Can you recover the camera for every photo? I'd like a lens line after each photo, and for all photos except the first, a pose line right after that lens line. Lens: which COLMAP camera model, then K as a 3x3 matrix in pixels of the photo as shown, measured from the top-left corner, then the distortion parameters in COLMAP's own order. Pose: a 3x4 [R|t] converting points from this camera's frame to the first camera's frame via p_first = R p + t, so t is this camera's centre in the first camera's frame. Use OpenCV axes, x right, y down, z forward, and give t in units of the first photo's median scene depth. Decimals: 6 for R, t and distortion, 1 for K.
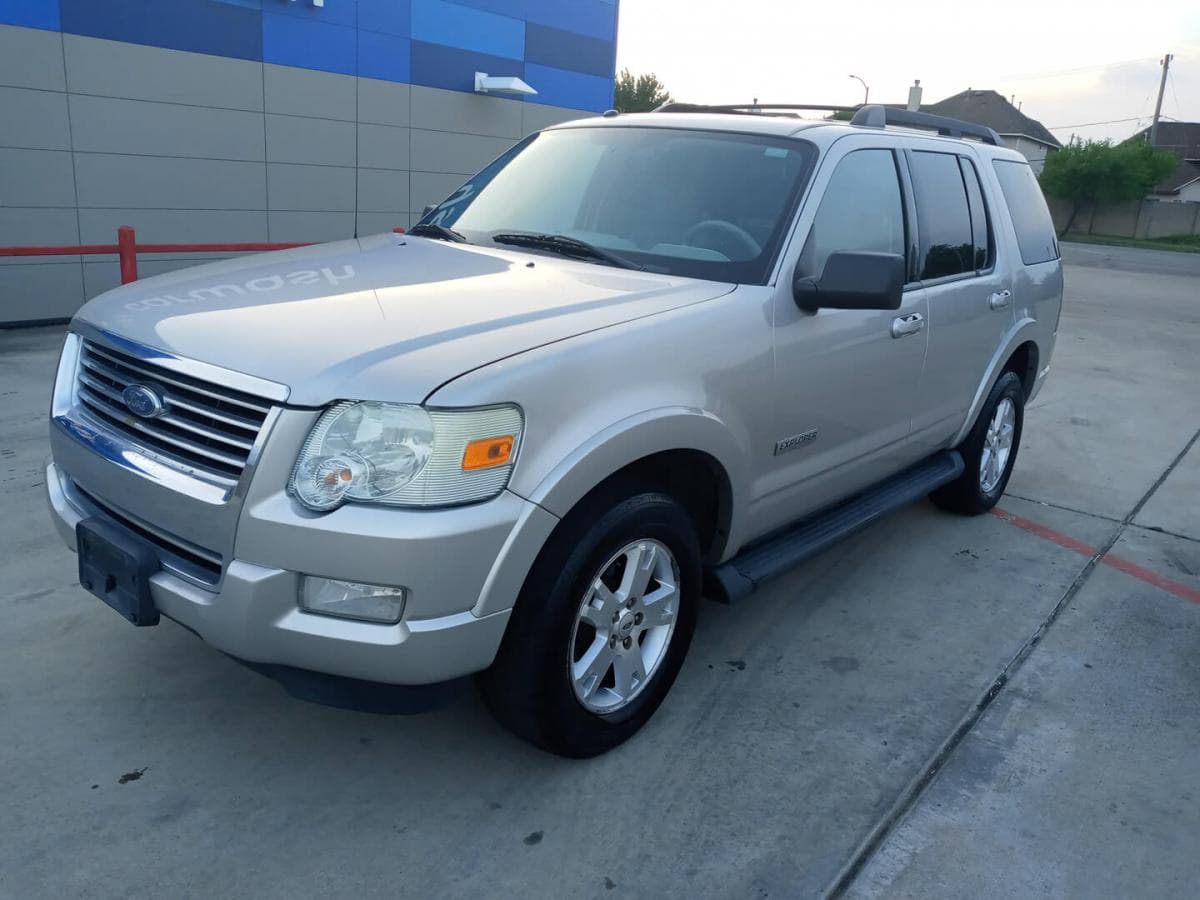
lens RADIAL K [[973.2, 0, 604.9], [0, 973.2, 451.3], [0, 0, 1]] dist [-0.001226, -0.003215]
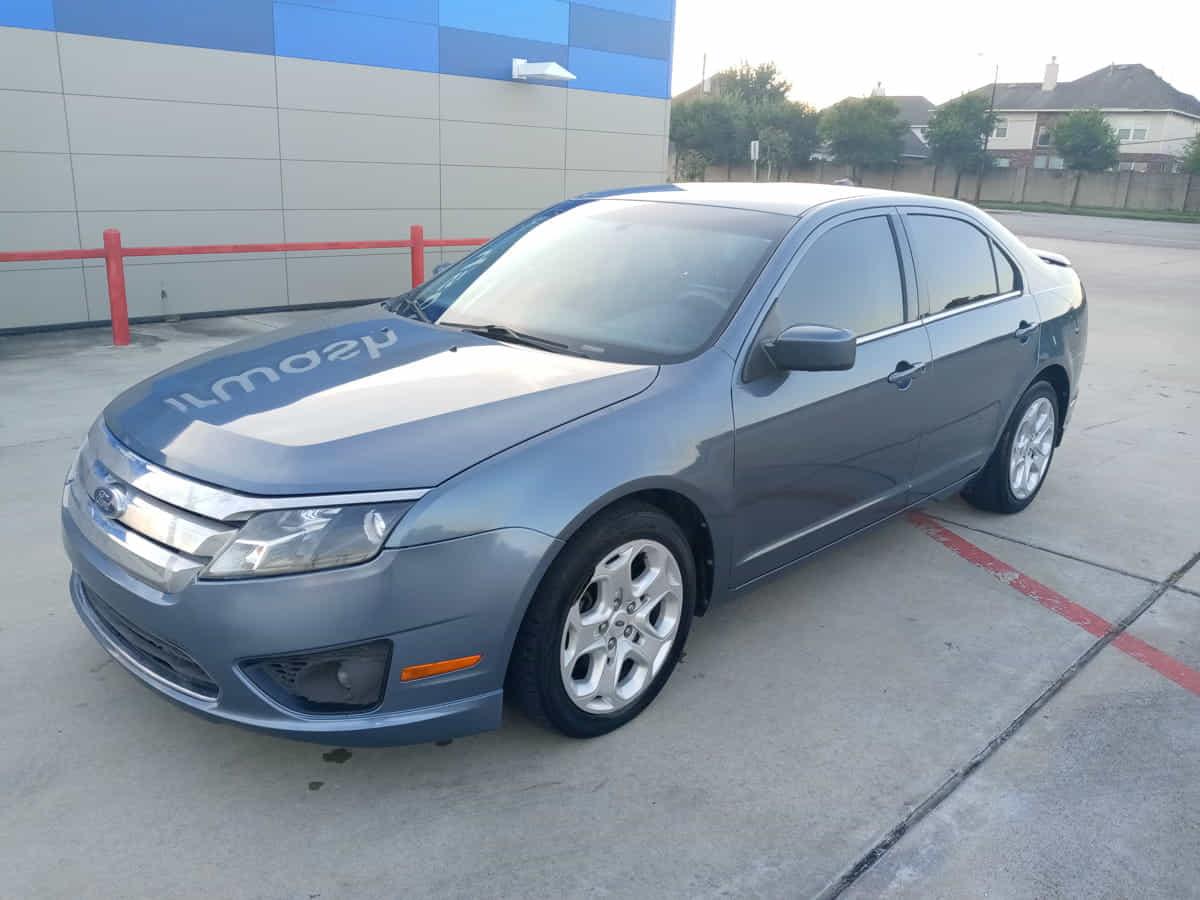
lens RADIAL K [[973.2, 0, 604.9], [0, 973.2, 451.3], [0, 0, 1]] dist [-0.001226, -0.003215]
pose [[0.991982, 0.011034, -0.125900, 0.116963], [-0.010167, 0.999920, 0.007524, -0.023397], [0.125973, -0.006183, 0.992014, 0.103682]]
